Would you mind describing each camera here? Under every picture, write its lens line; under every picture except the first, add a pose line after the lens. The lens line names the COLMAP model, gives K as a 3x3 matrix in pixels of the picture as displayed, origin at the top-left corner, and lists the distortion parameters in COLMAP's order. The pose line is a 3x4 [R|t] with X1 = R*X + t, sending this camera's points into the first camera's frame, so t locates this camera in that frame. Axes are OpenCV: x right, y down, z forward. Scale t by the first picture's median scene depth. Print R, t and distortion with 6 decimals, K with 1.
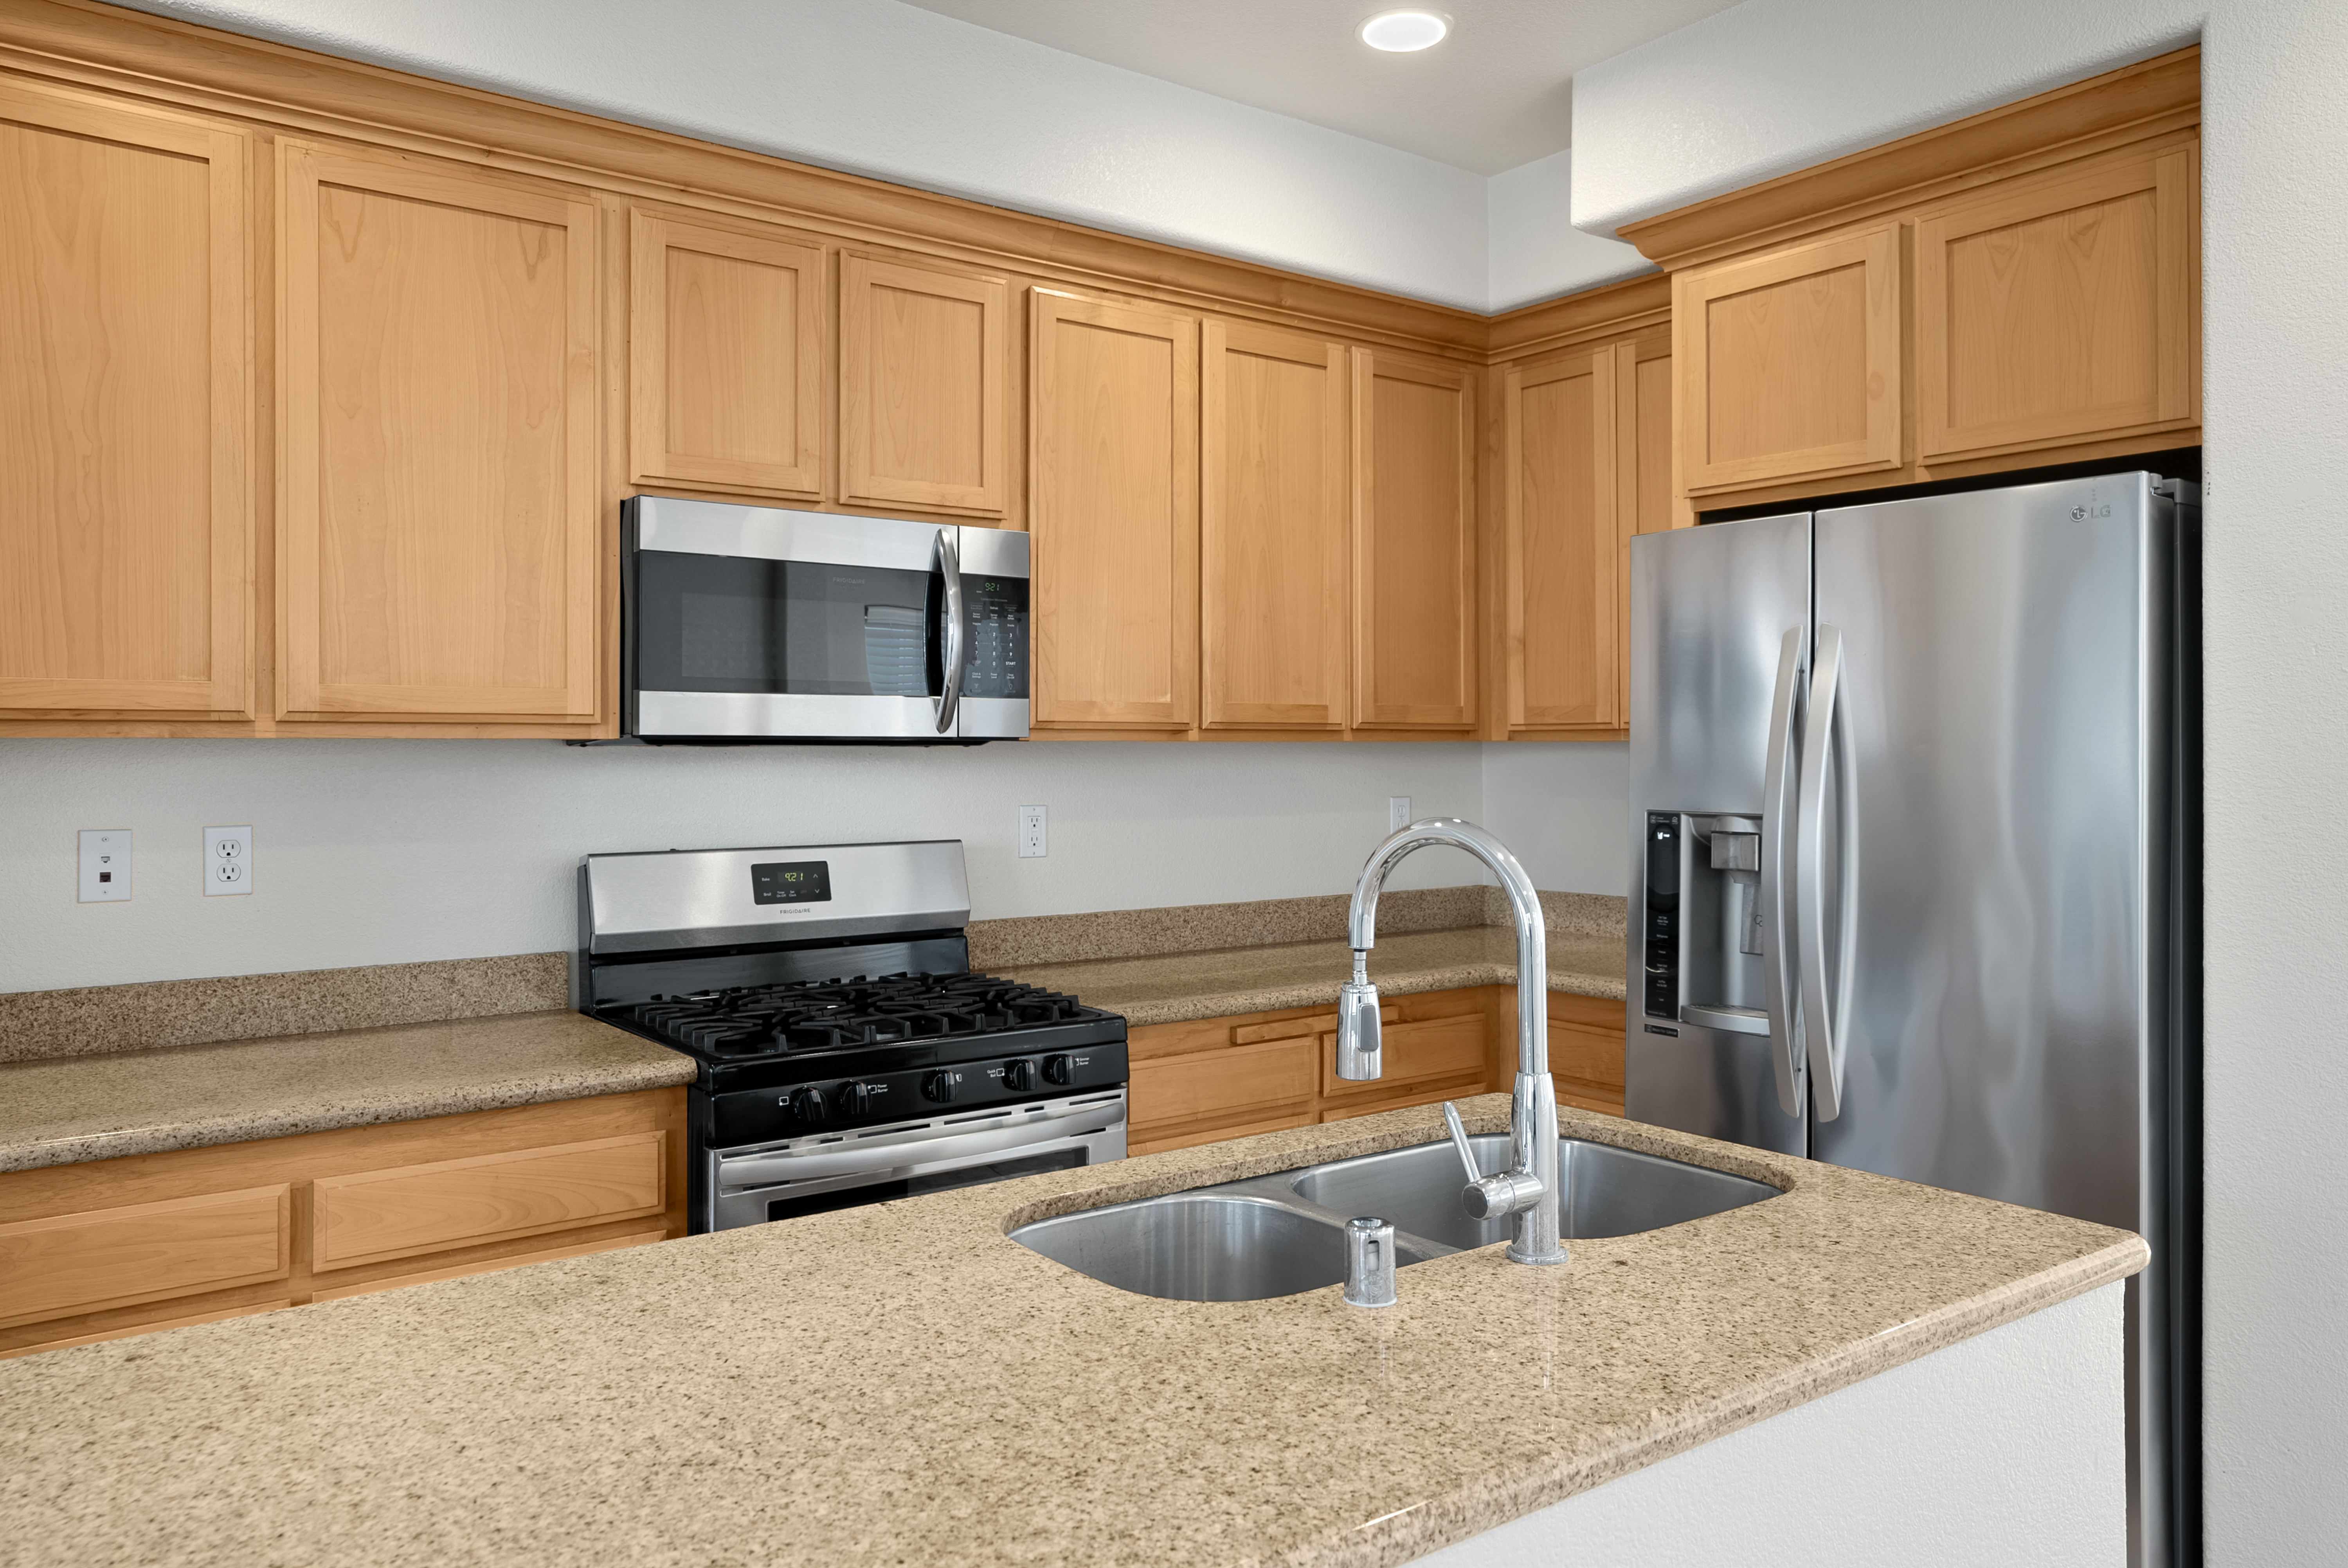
lens RADIAL K [[1667.0, 0, 1157.4], [0, 1667.0, 728.1], [0, 0, 1]] dist [-0.007738, 0.022728]
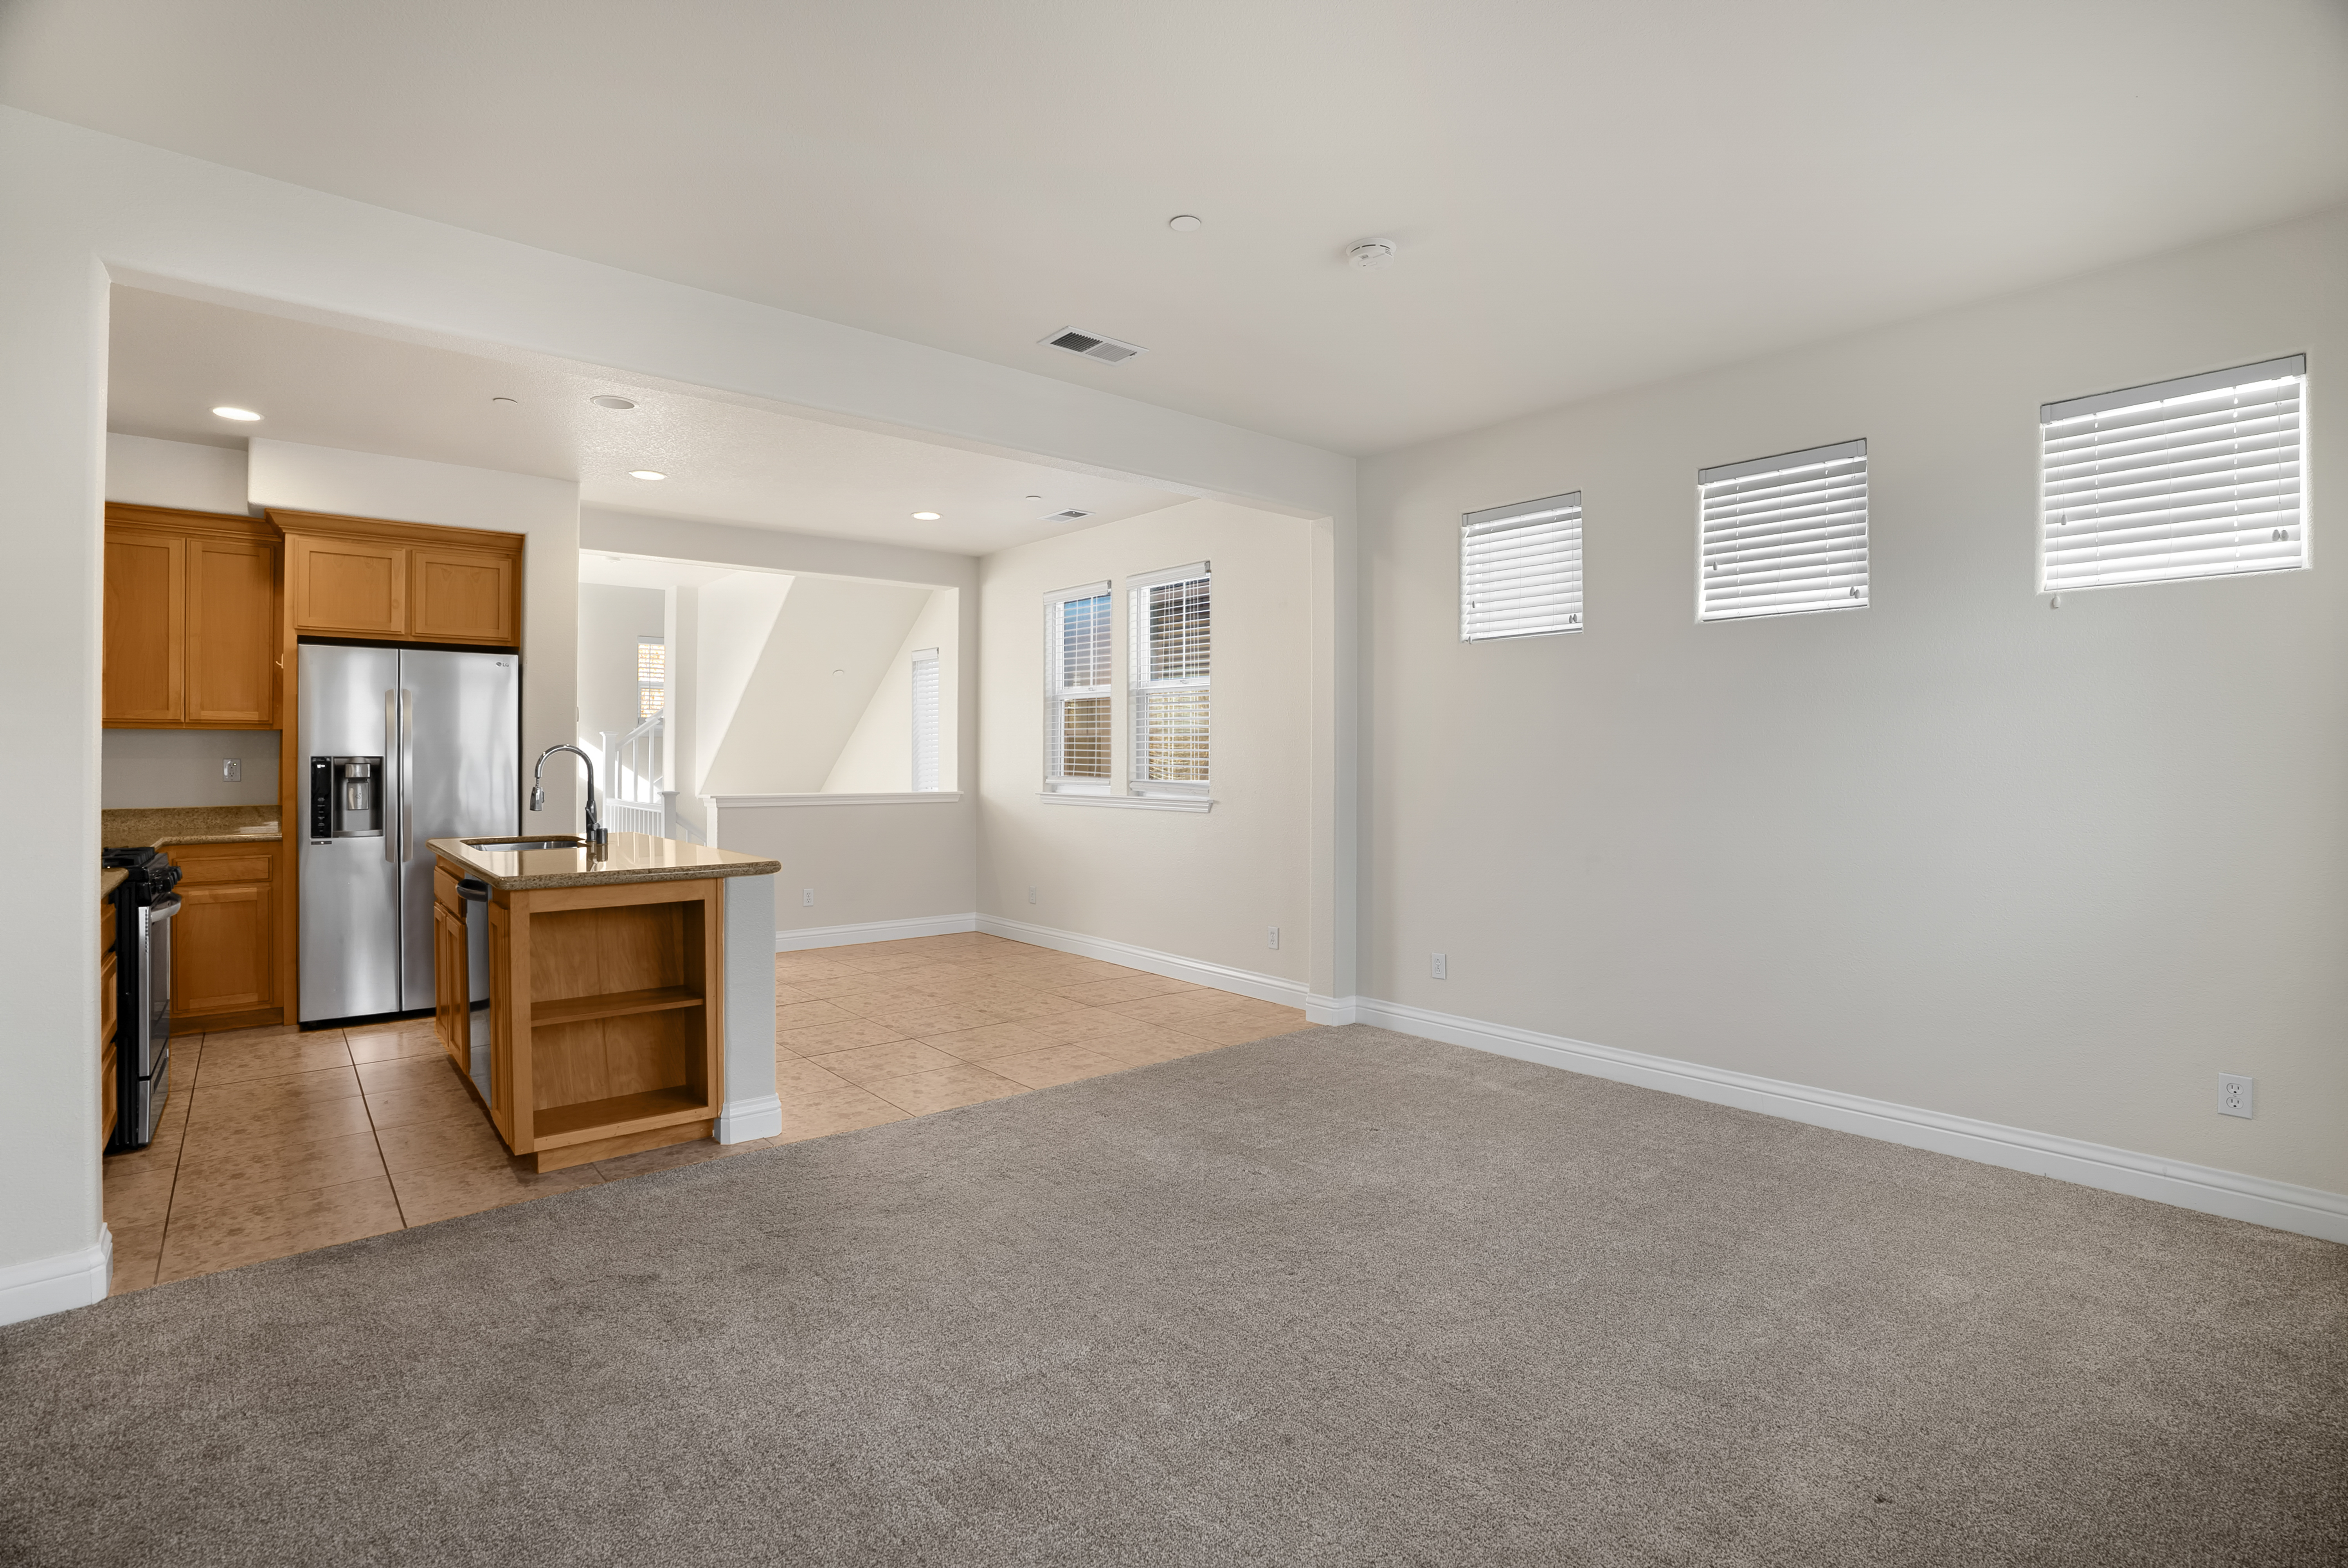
lens RADIAL K [[1121.3, 0, 1187.5], [0, 1121.3, 754.1], [0, 0, 1]] dist [-0.050892, 0.019277]
pose [[-0.069639, 0.002888, 0.997568, -1.447196], [-0.010904, 0.999934, -0.003656, 0.038024], [-0.997513, -0.011132, -0.069603, -0.201165]]
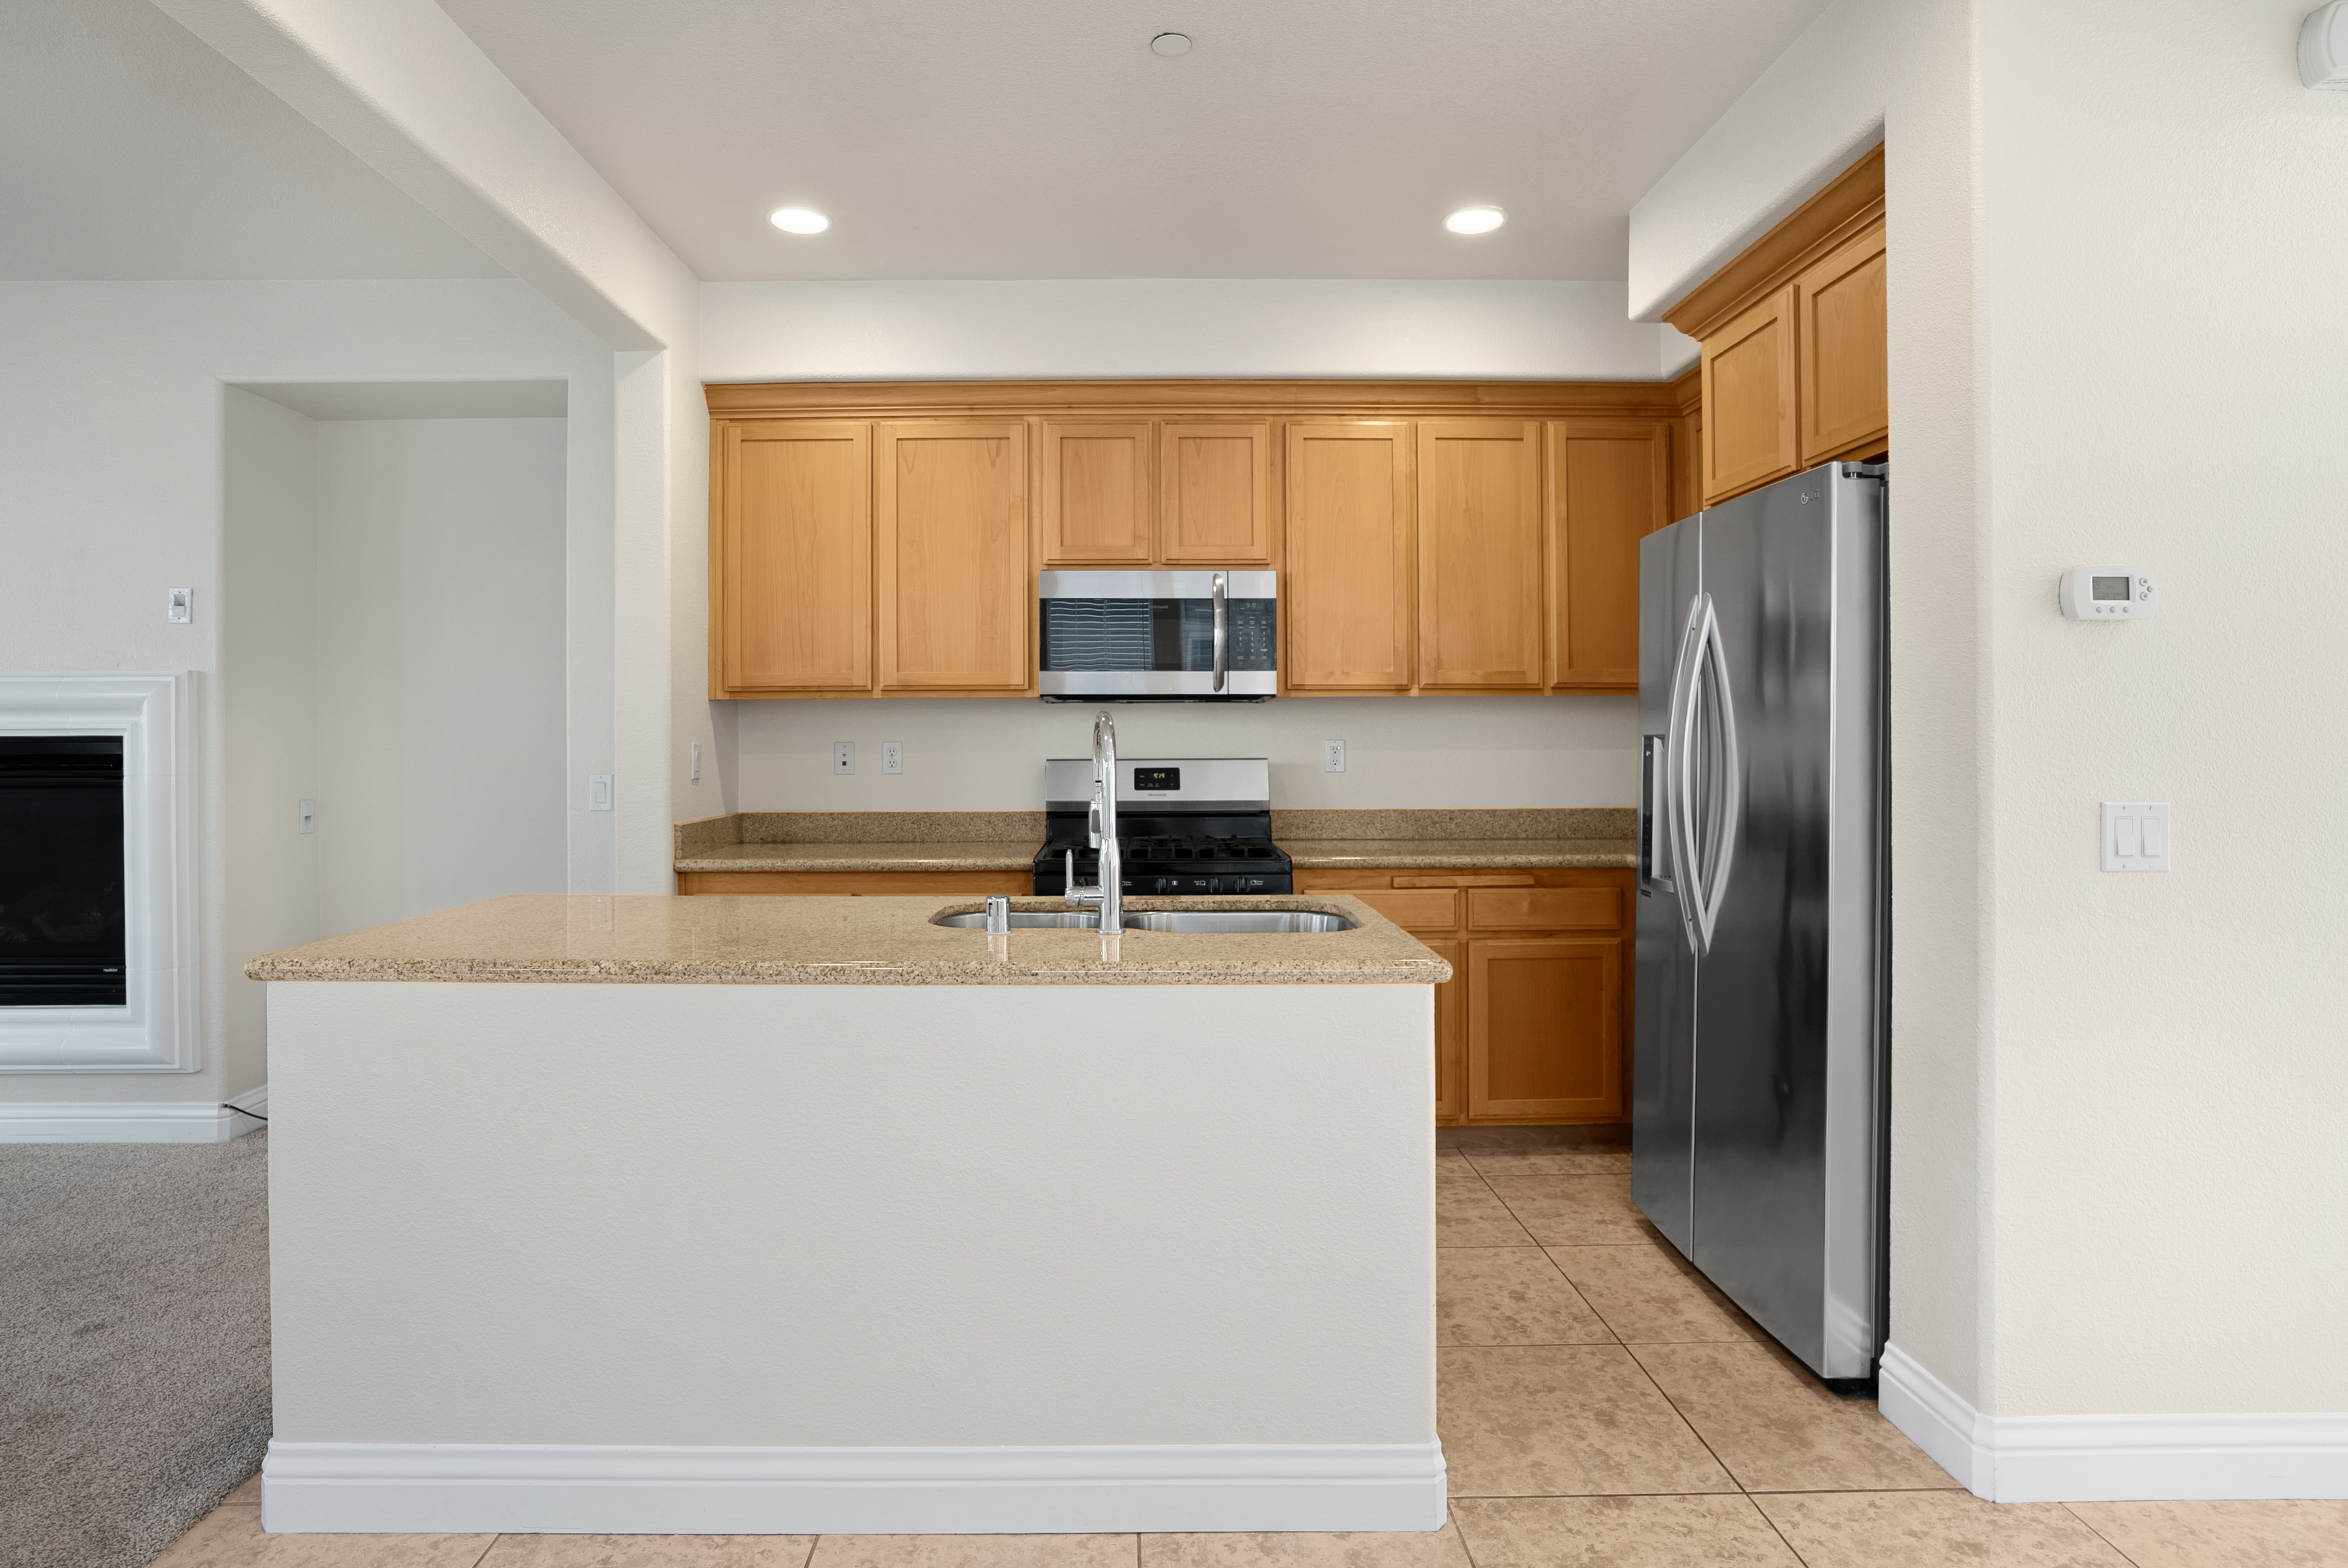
lens RADIAL K [[1234.0, 0, 1120.8], [0, 1234.0, 729.0], [0, 0, 1]] dist [-0.031691, 0.010572]
pose [[0.804584, -0.006551, -0.593802, 0.554639], [0.010265, 0.999943, 0.002877, 0.036619], [0.593750, -0.008410, 0.804606, -0.087669]]
